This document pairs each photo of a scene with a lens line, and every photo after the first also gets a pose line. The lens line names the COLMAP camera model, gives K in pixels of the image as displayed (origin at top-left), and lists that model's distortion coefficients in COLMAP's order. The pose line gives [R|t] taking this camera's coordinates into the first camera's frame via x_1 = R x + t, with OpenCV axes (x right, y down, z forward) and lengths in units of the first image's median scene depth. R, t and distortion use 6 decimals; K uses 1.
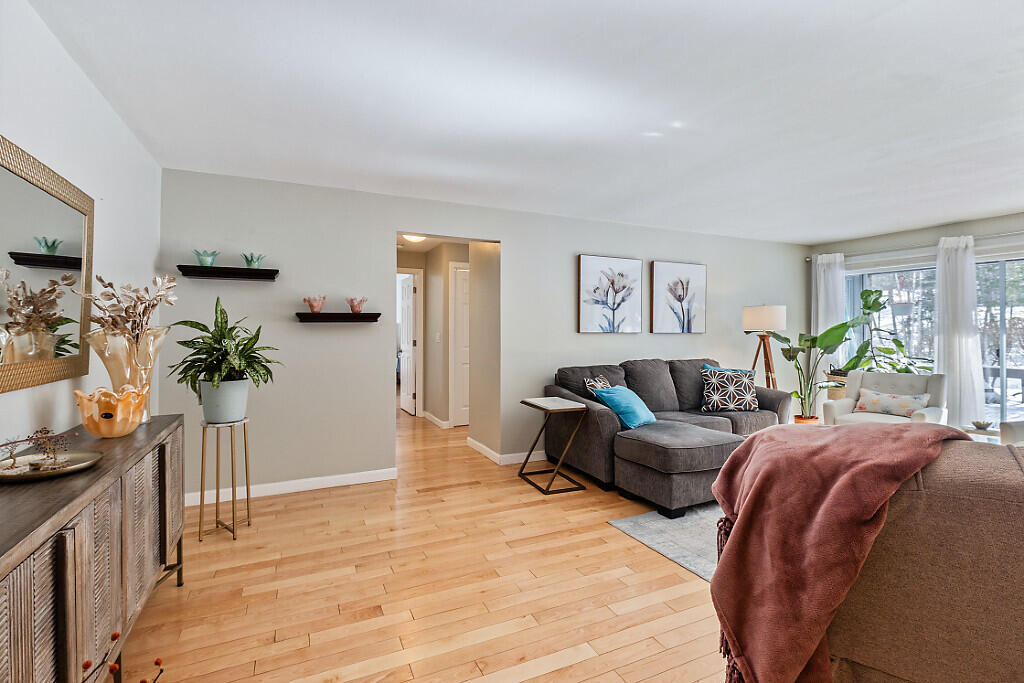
lens RADIAL K [[468.7, 0, 496.3], [0, 468.7, 328.7], [0, 0, 1]] dist [-0.000117, -0.000368]
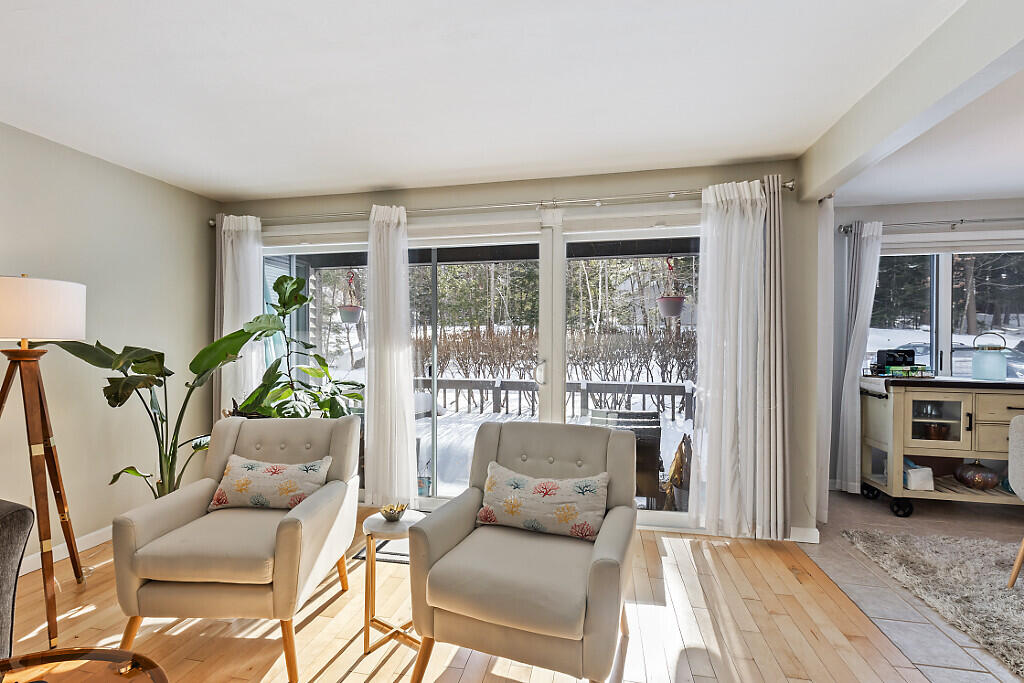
lens RADIAL K [[464.3, 0, 505.6], [0, 464.3, 347.3], [0, 0, 1]] dist [0.000711, 0.000056]
pose [[0.592501, -0.006191, 0.805546, 0.536158], [-0.003429, 0.999942, 0.010208, 0.005299], [-0.805562, -0.008810, 0.592446, 0.455081]]
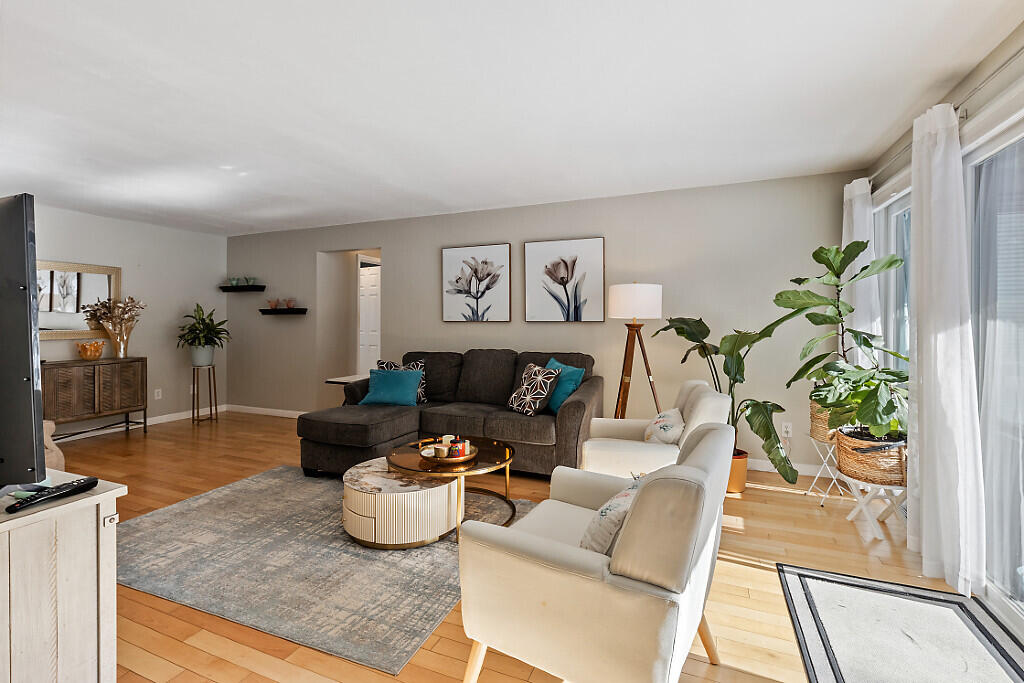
lens RADIAL K [[477.8, 0, 509.3], [0, 477.8, 314.8], [0, 0, 1]] dist [-0.001153, 0.000053]
pose [[0.667728, -0.009998, -0.744338, 1.089291], [0.005504, 0.999949, -0.008494, 0.004114], [0.744385, 0.001575, 0.667749, 0.380289]]
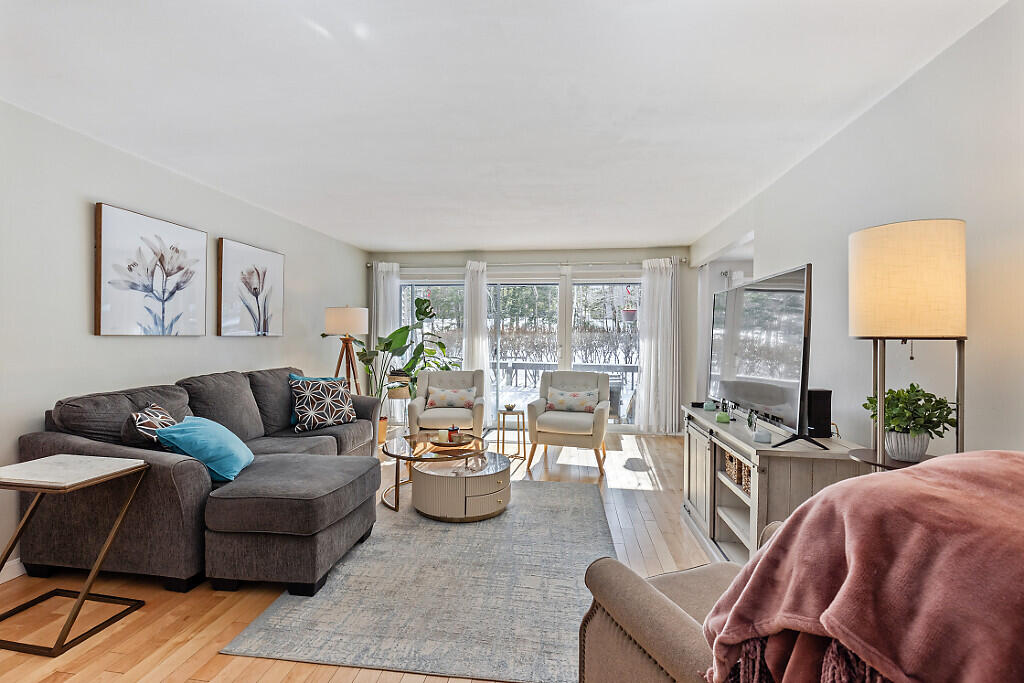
lens RADIAL K [[462.4, 0, 512.0], [0, 462.4, 341.5], [0, 0, 1]] dist [0.002905, 0.000359]
pose [[0.531129, -0.007227, 0.847260, -0.041664], [-0.010997, 0.999821, 0.015422, 0.001458], [-0.847220, -0.017508, 0.530954, 0.247535]]
